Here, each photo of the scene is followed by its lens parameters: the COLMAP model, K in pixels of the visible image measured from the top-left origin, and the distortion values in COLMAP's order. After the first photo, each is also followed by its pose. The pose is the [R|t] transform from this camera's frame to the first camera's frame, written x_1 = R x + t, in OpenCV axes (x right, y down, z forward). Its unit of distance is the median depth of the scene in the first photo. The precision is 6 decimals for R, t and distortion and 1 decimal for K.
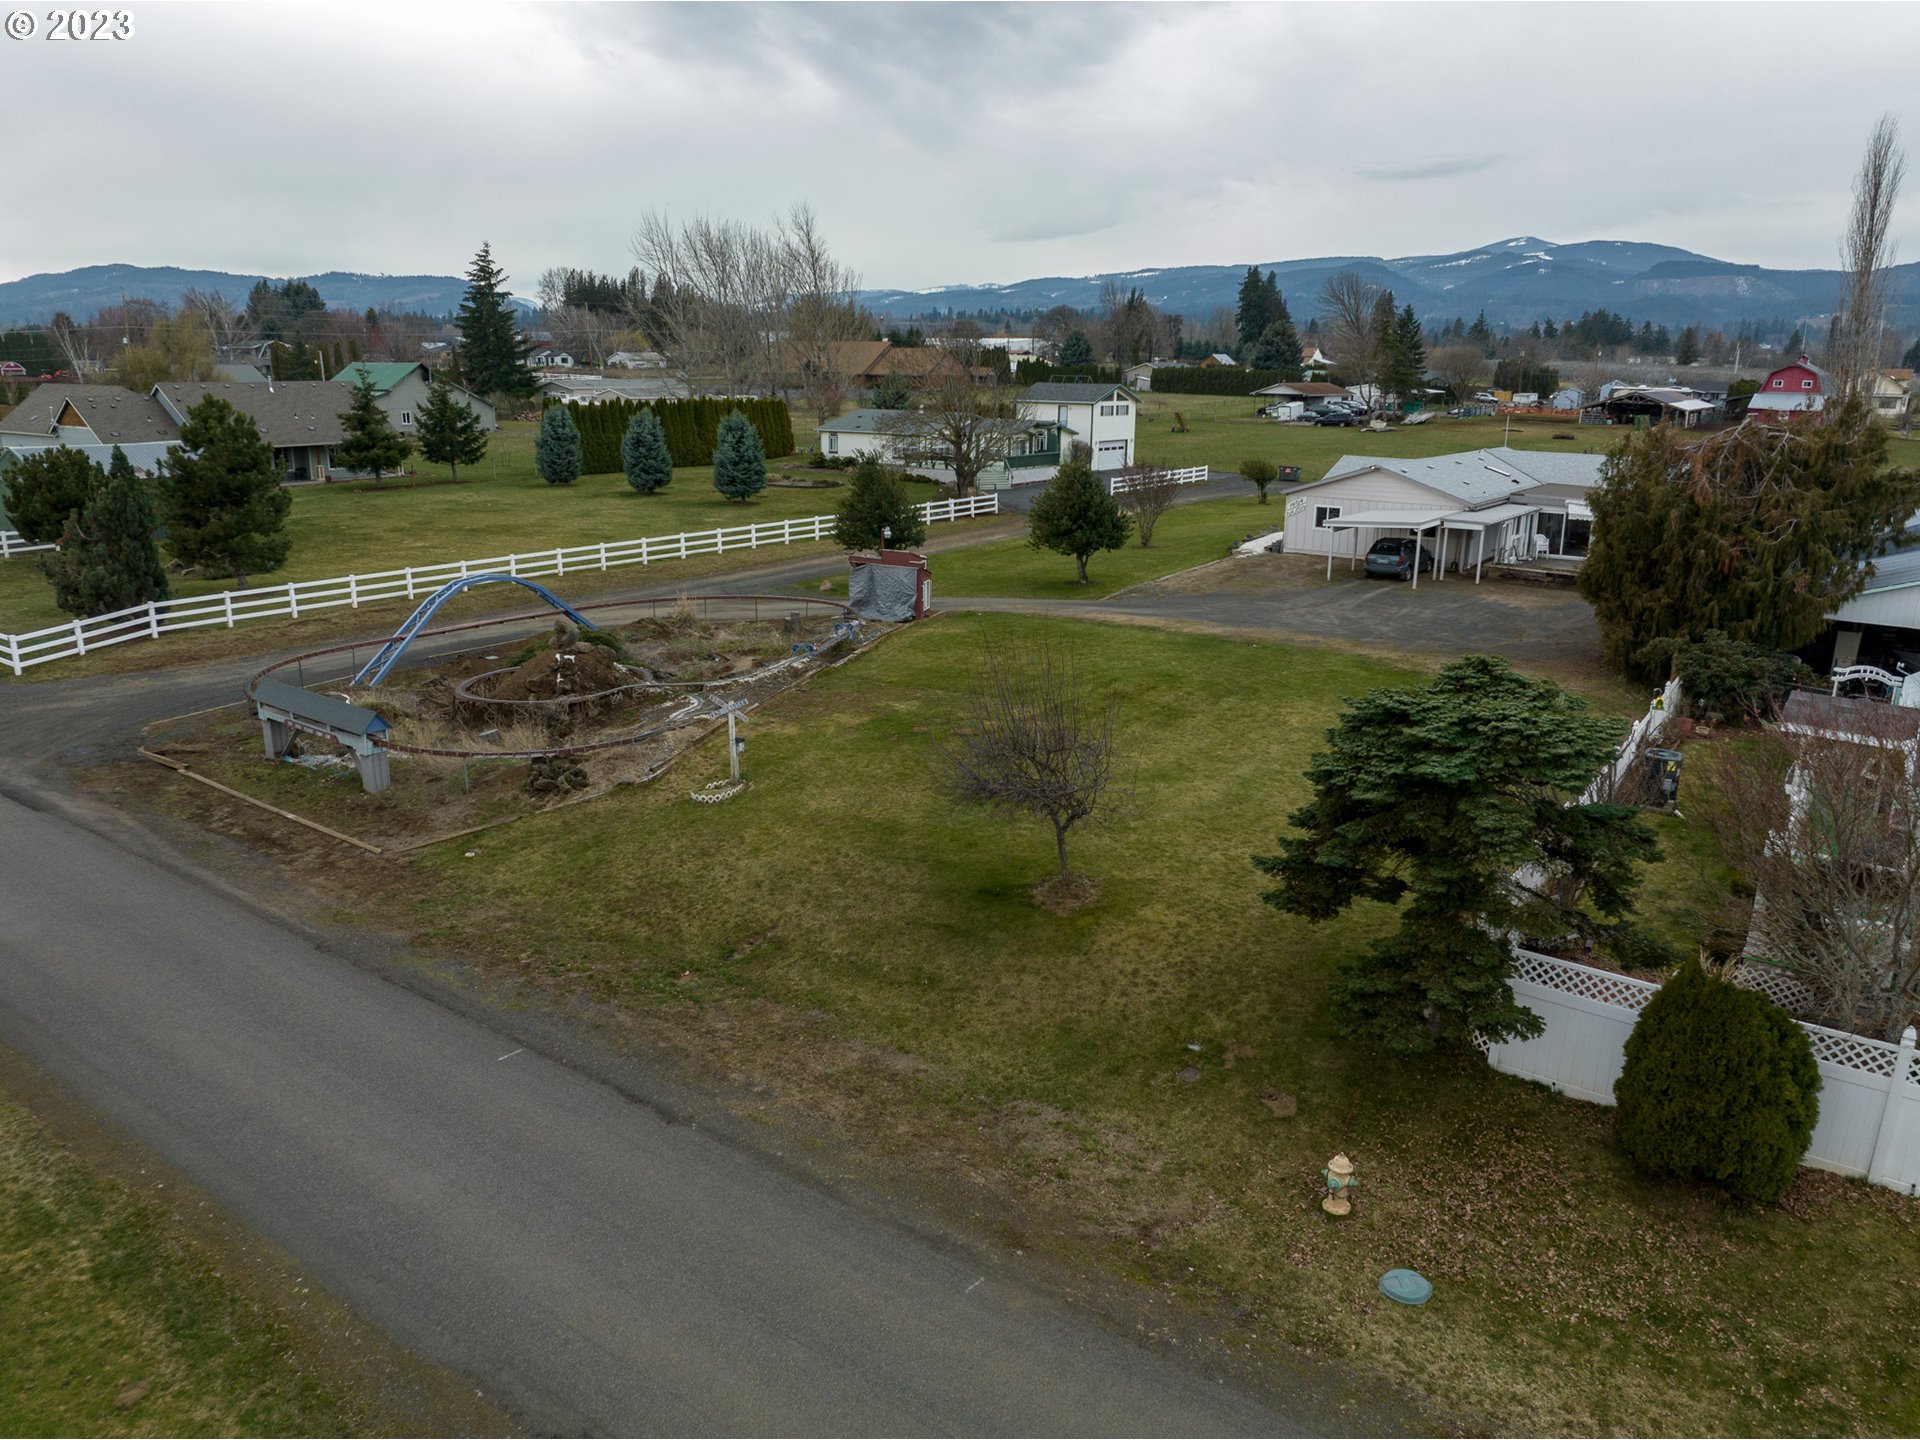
lens RADIAL K [[1408.9, 0, 960.0], [0, 1408.9, 720.0], [0, 0, 1]] dist [-0.014843, -0.032234]
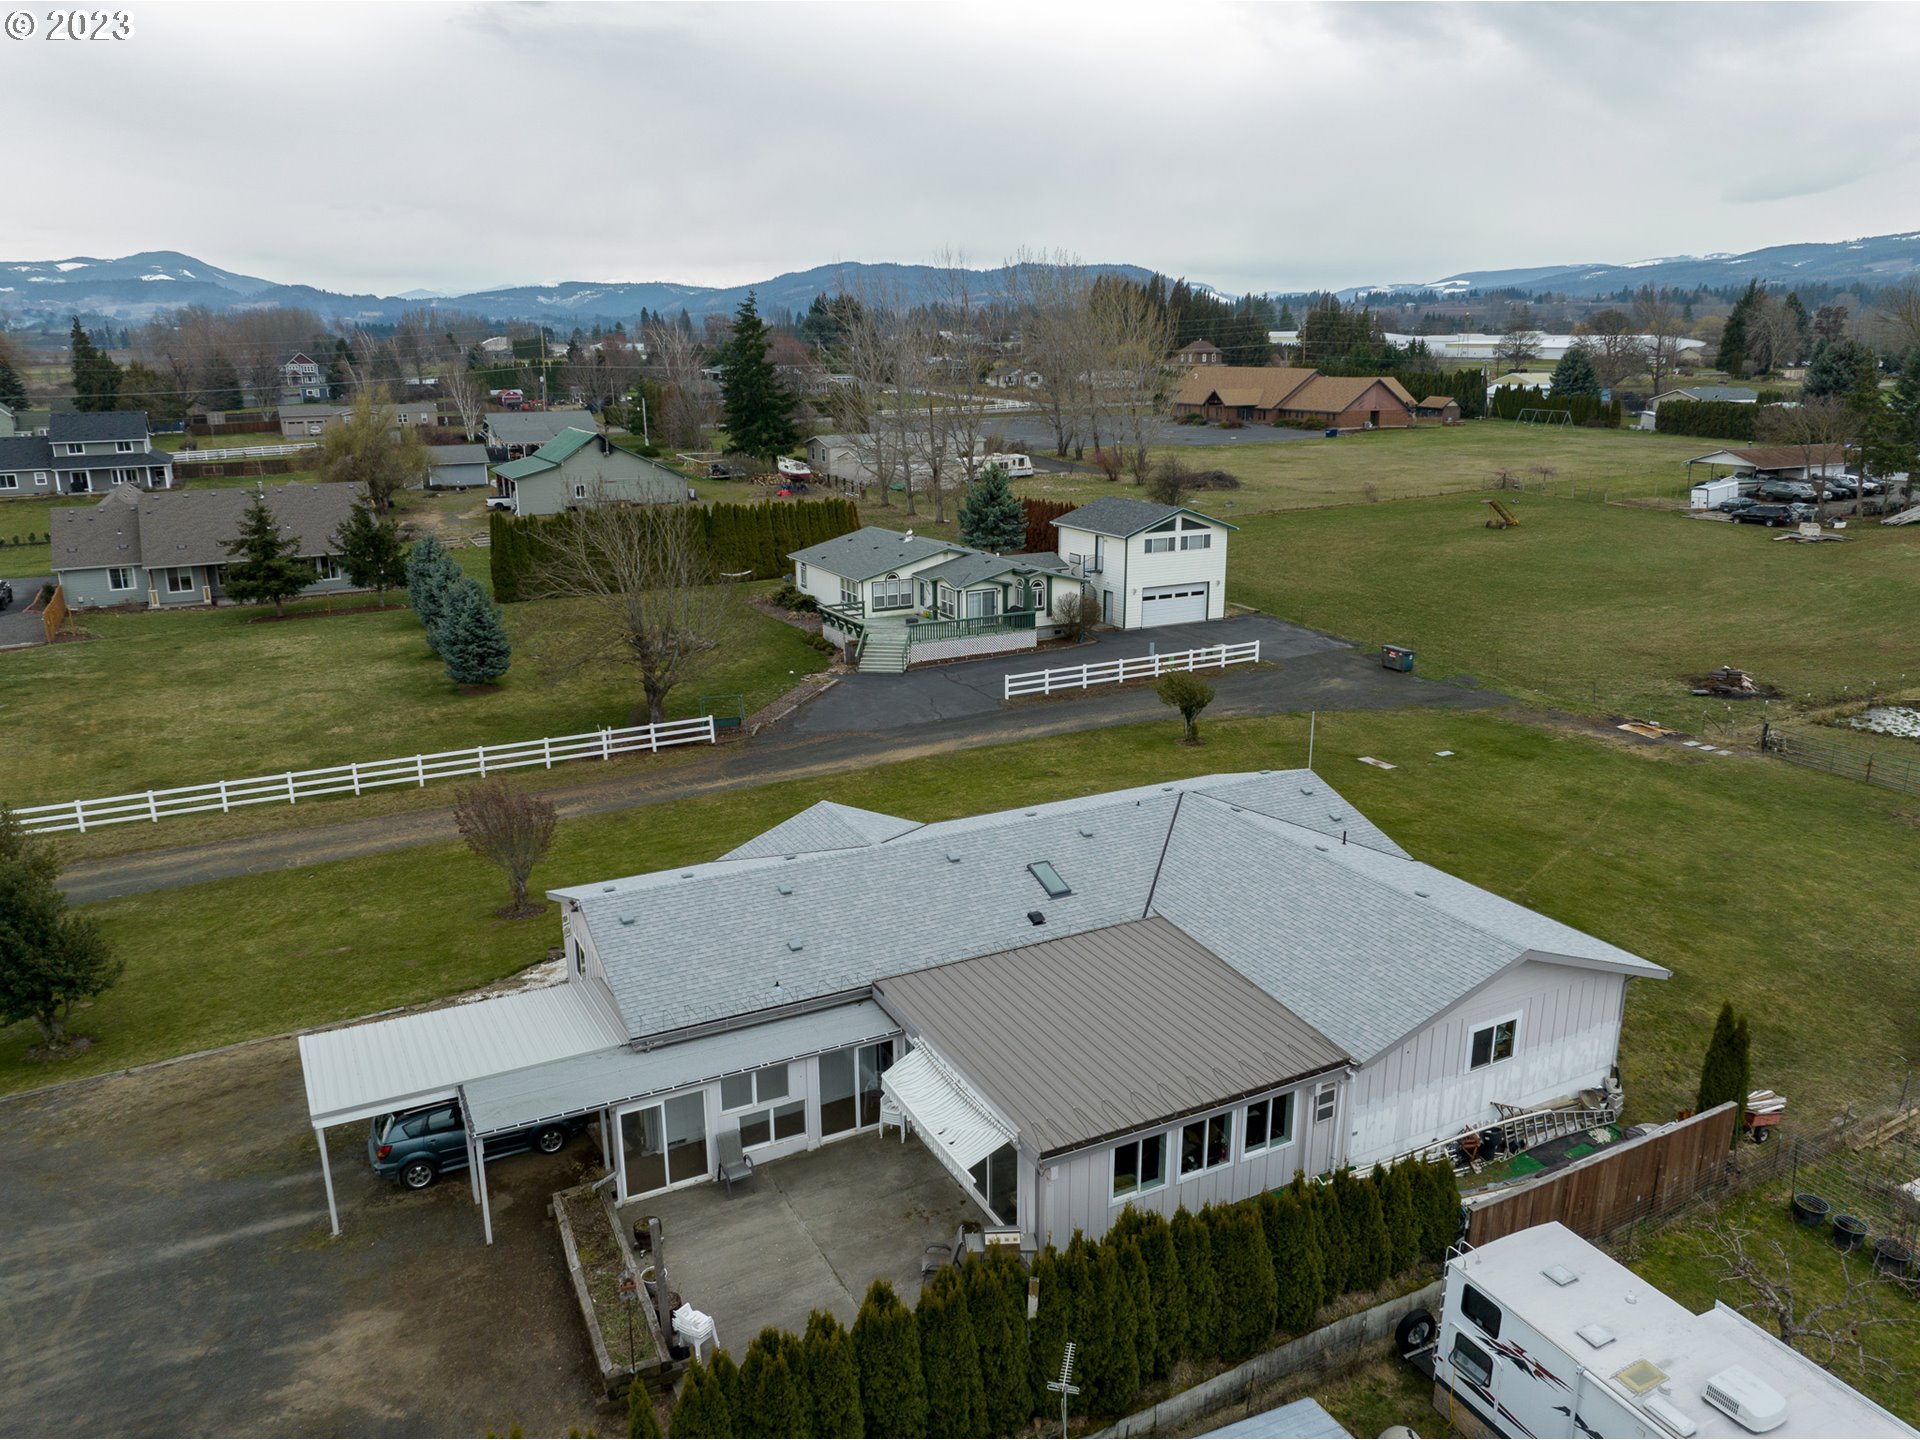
lens RADIAL K [[1408.9, 0, 960.0], [0, 1408.9, 720.0], [0, 0, 1]] dist [-0.014843, -0.032234]
pose [[0.890723, 0.102804, -0.442769, 0.275783], [-0.096785, 0.994645, 0.036239, -0.120888], [0.444124, 0.010575, 0.895903, 0.261815]]
